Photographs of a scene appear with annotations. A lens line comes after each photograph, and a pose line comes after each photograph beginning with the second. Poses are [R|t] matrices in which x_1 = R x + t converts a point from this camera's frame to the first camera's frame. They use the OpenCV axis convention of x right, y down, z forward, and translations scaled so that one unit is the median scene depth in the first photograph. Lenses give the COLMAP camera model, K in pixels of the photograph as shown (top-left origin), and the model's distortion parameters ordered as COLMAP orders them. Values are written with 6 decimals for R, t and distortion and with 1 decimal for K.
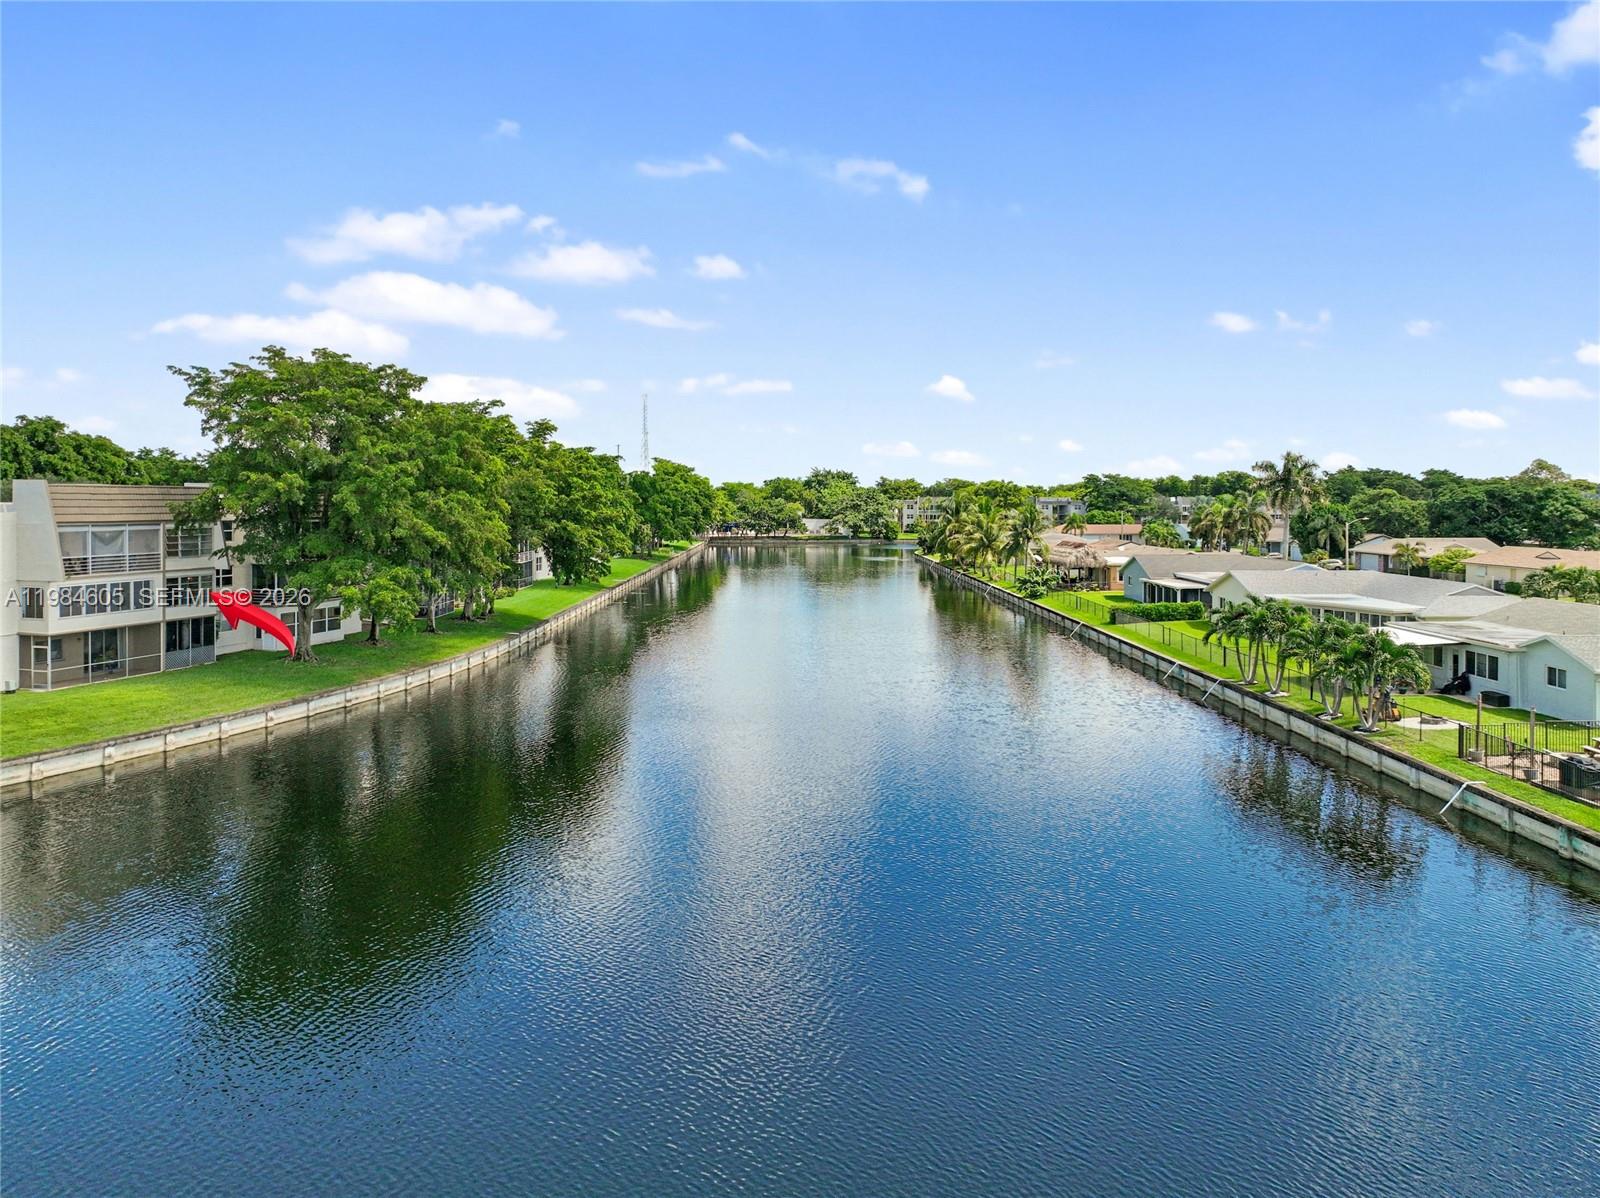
lens RADIAL K [[1119.1, 0, 802.2], [0, 1119.1, 521.4], [0, 0, 1]] dist [0.009953, 0.002256]
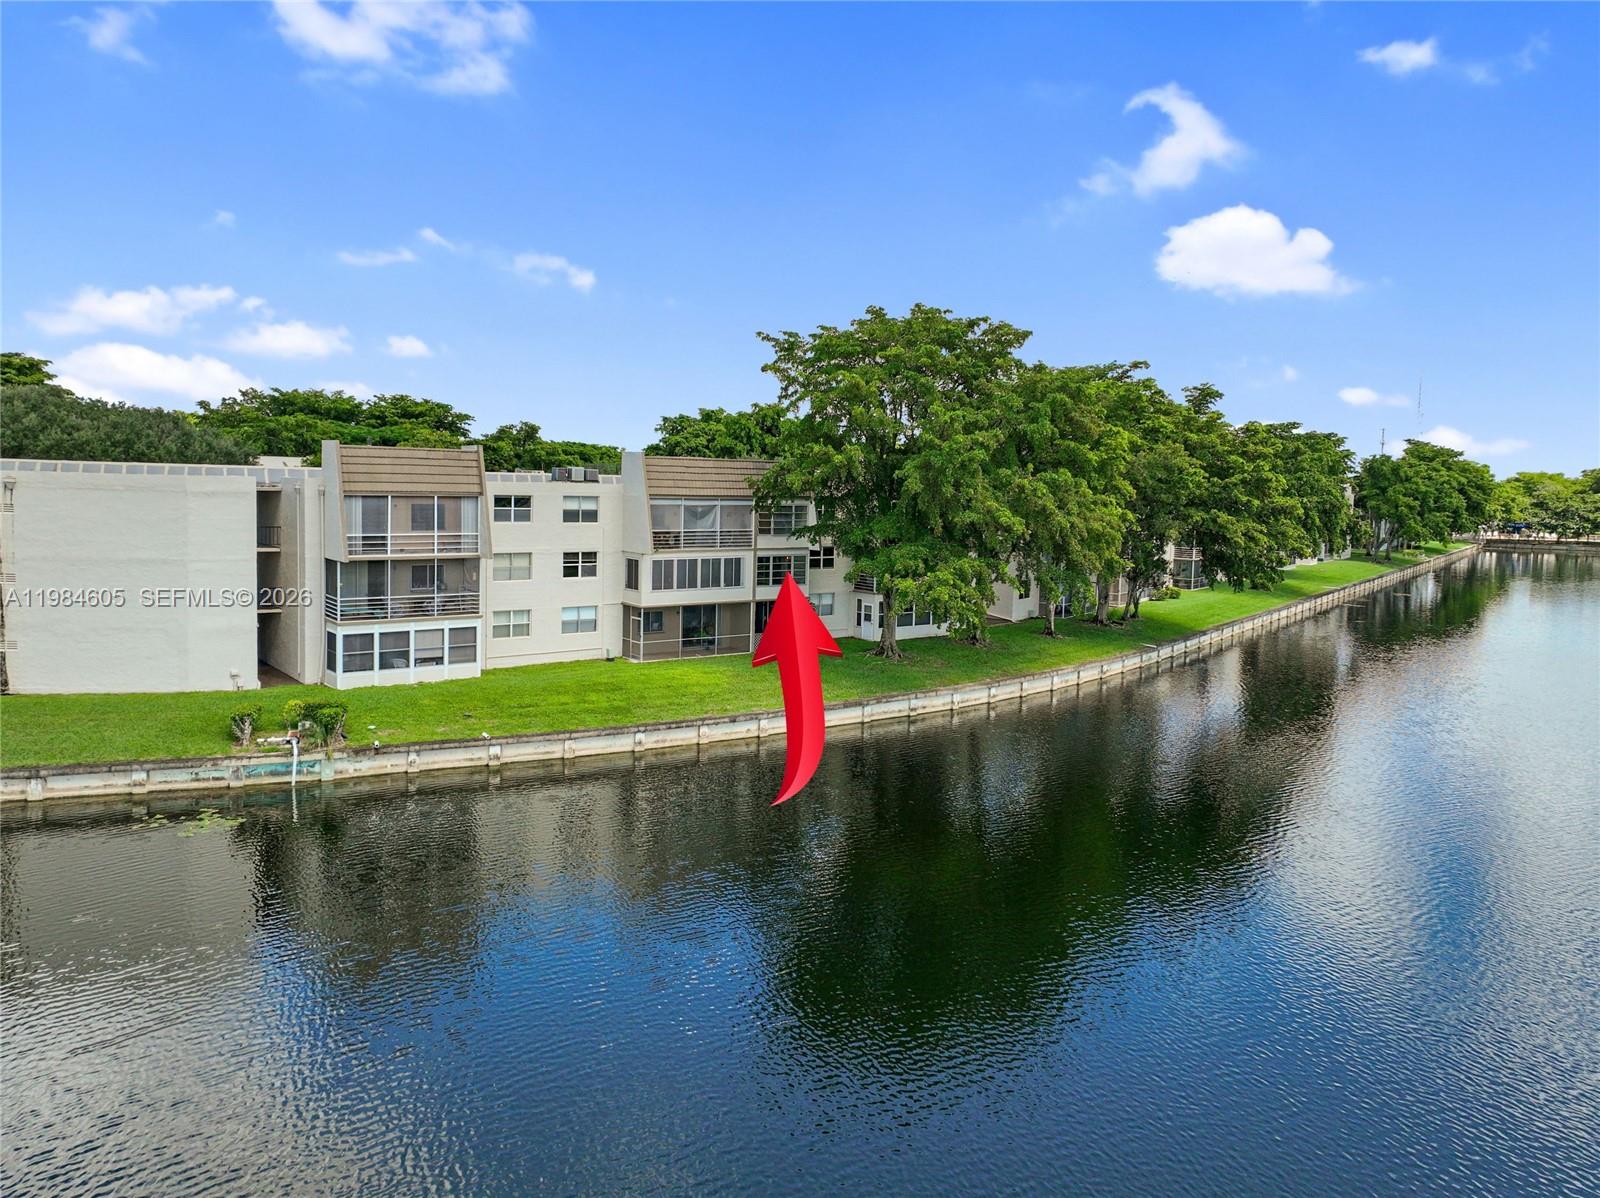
lens RADIAL K [[1146.3, 0, 797.7], [0, 1146.3, 553.2], [0, 0, 1]] dist [0.012568, 0.000529]
pose [[0.805564, 0.052217, -0.590203, 0.038197], [-0.030205, 0.998433, 0.047108, 0.000521], [0.591738, -0.020122, 0.805879, 0.227234]]
